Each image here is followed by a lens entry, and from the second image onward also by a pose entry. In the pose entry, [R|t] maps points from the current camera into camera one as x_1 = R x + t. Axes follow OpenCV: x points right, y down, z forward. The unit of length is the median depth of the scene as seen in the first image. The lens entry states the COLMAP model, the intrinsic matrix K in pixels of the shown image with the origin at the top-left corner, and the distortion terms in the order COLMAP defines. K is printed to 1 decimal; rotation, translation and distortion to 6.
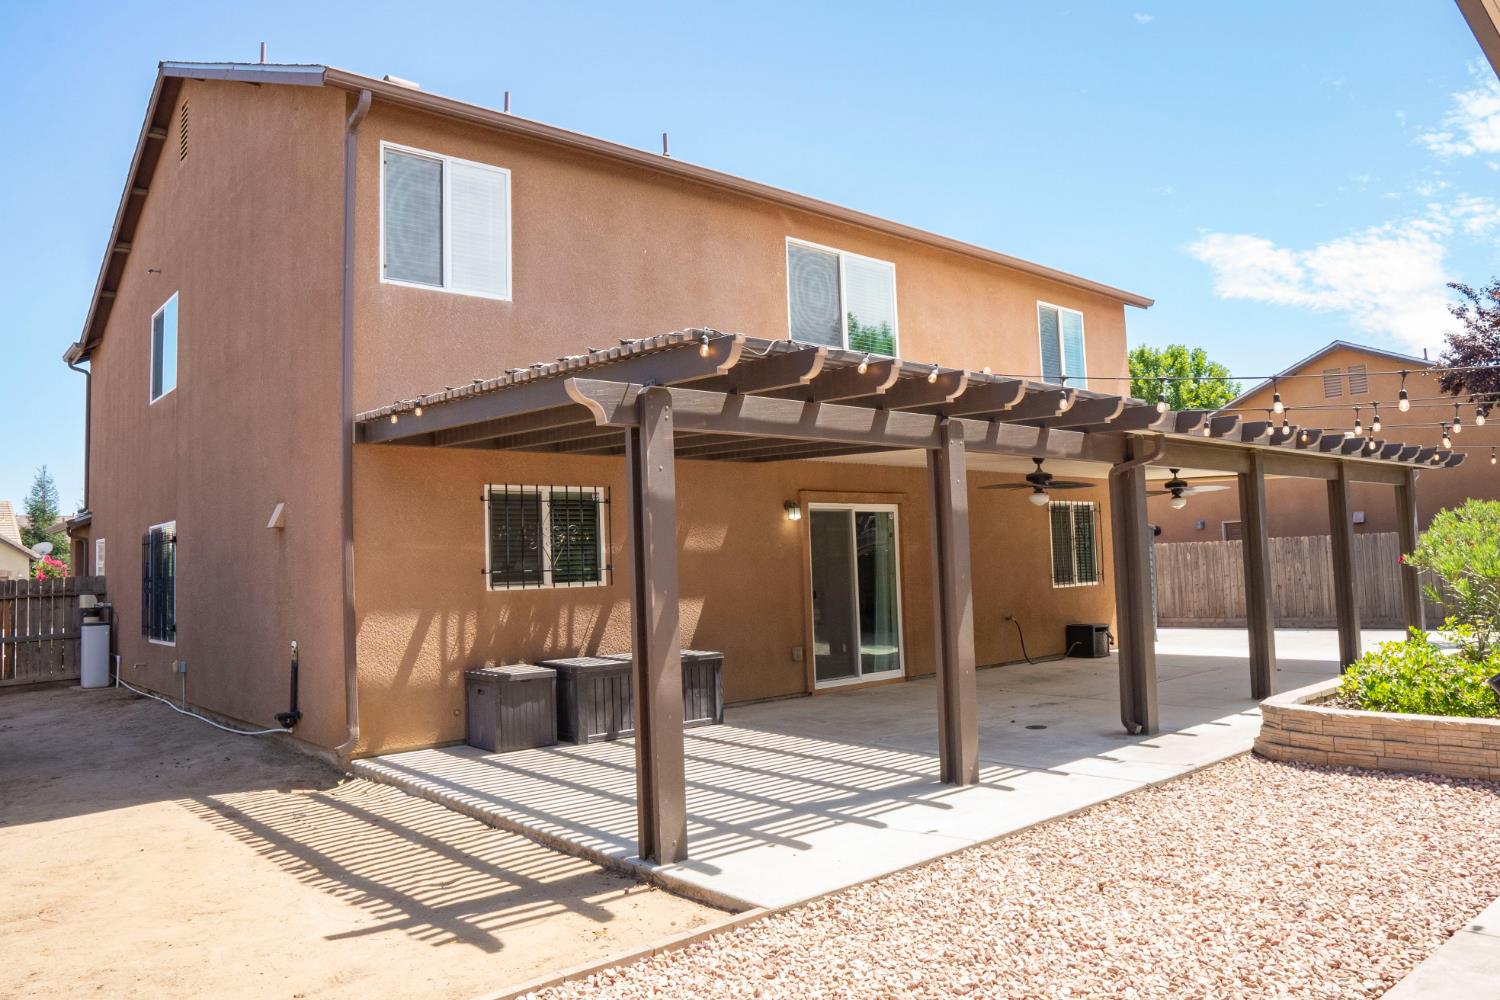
lens RADIAL K [[1060.7, 0, 741.2], [0, 1060.7, 486.4], [0, 0, 1]] dist [-0.099991, 0.053731]
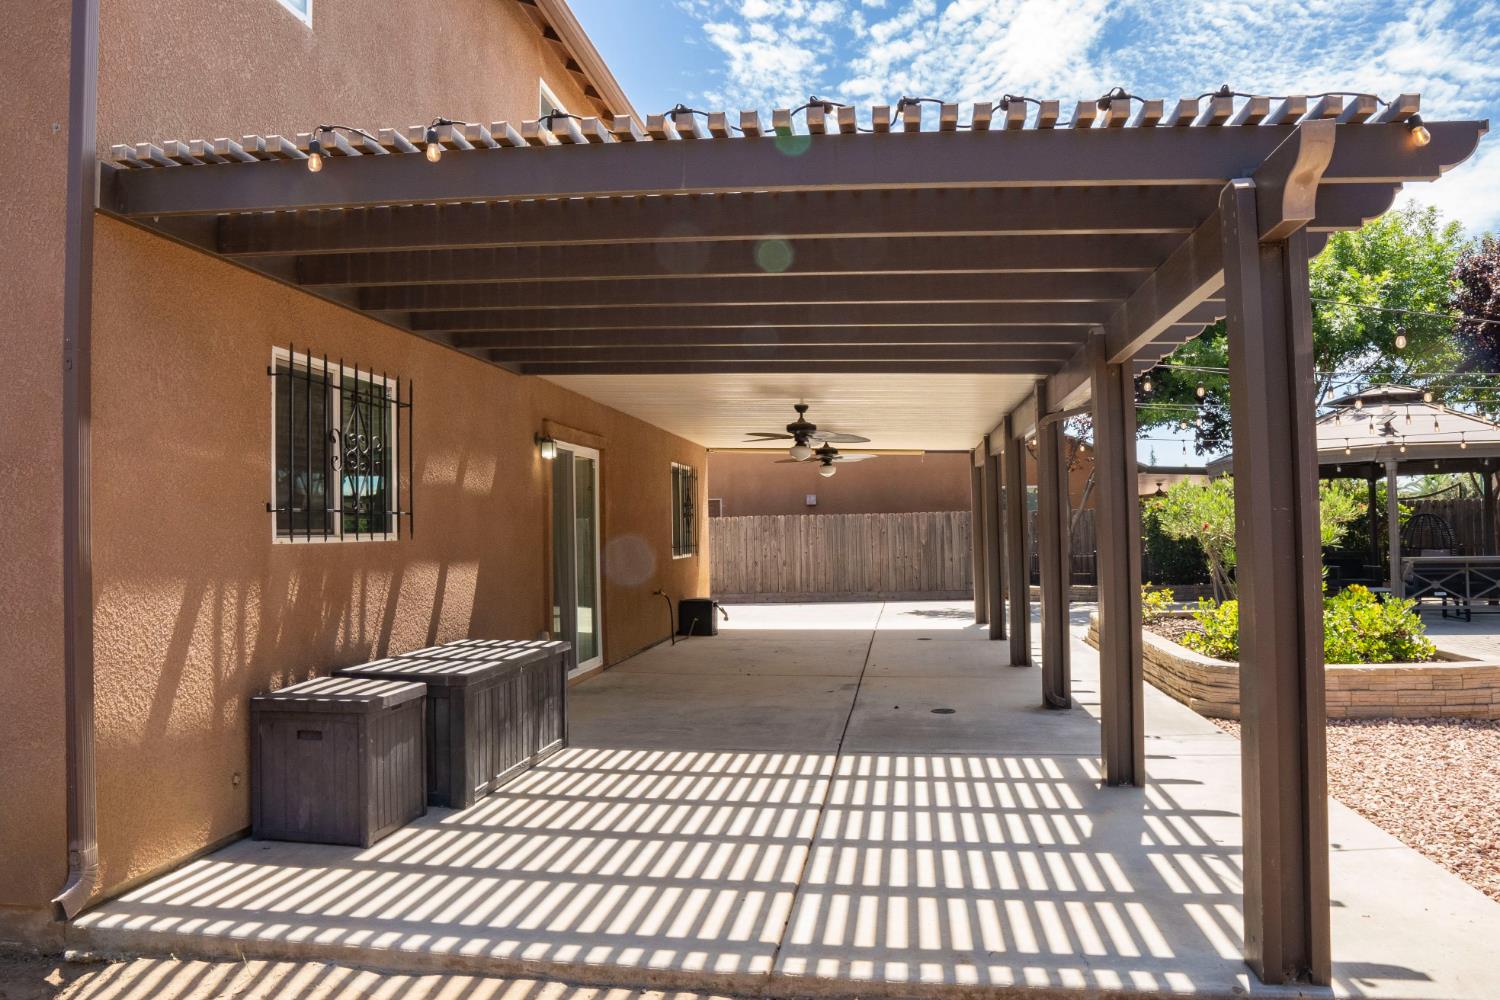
lens RADIAL K [[1060.7, 0, 754.9], [0, 1060.7, 493.3], [0, 0, 1]] dist [-0.099991, 0.053731]
pose [[0.760457, 0.043425, 0.647935, -0.401526], [-0.057924, 0.998320, 0.001074, 0.059667], [-0.646800, -0.038348, 0.761695, 0.447191]]
